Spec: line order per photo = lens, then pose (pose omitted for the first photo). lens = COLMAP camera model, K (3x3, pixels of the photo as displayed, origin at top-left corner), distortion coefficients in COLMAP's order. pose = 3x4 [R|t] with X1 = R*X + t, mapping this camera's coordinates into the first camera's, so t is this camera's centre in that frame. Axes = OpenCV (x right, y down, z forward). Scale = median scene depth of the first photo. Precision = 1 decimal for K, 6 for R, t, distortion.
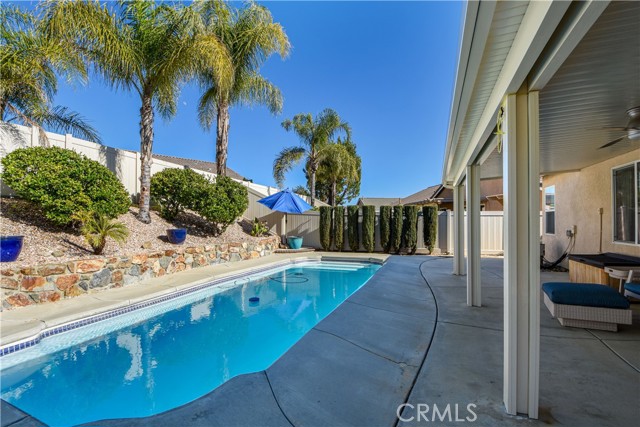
lens RADIAL K [[283.2, 0, 318.8], [0, 283.2, 222.7], [0, 0, 1]] dist [-0.004255, -0.006604]
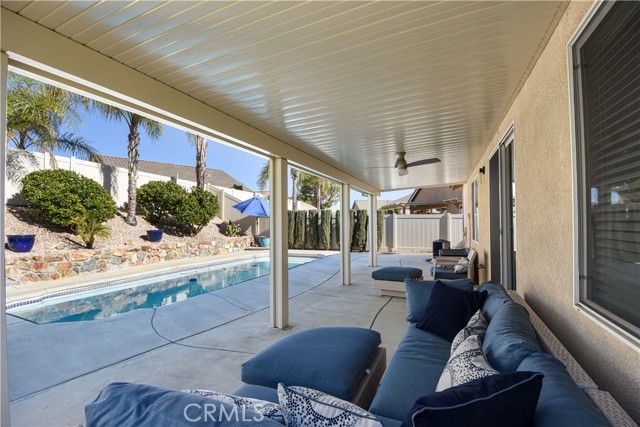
lens RADIAL K [[283.2, 0, 320.8], [0, 283.2, 219.4], [0, 0, 1]] dist [-0.004255, -0.006604]
pose [[0.999407, -0.002228, -0.034365, 0.273798], [0.001711, 0.999885, -0.015057, -0.004506], [0.034394, 0.014989, 0.999296, -0.232682]]
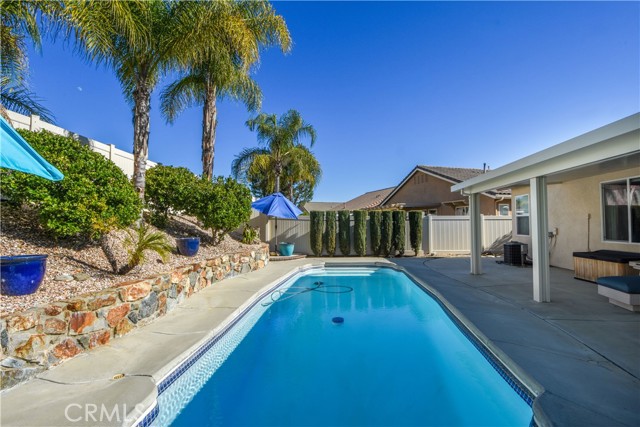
lens RADIAL K [[283.2, 0, 317.3], [0, 283.2, 220.0], [0, 0, 1]] dist [-0.004255, -0.006604]
pose [[0.964519, -0.006079, 0.263943, -0.338925], [0.011836, 0.999725, -0.020229, -0.010148], [-0.263748, 0.022635, 0.964326, 0.083099]]
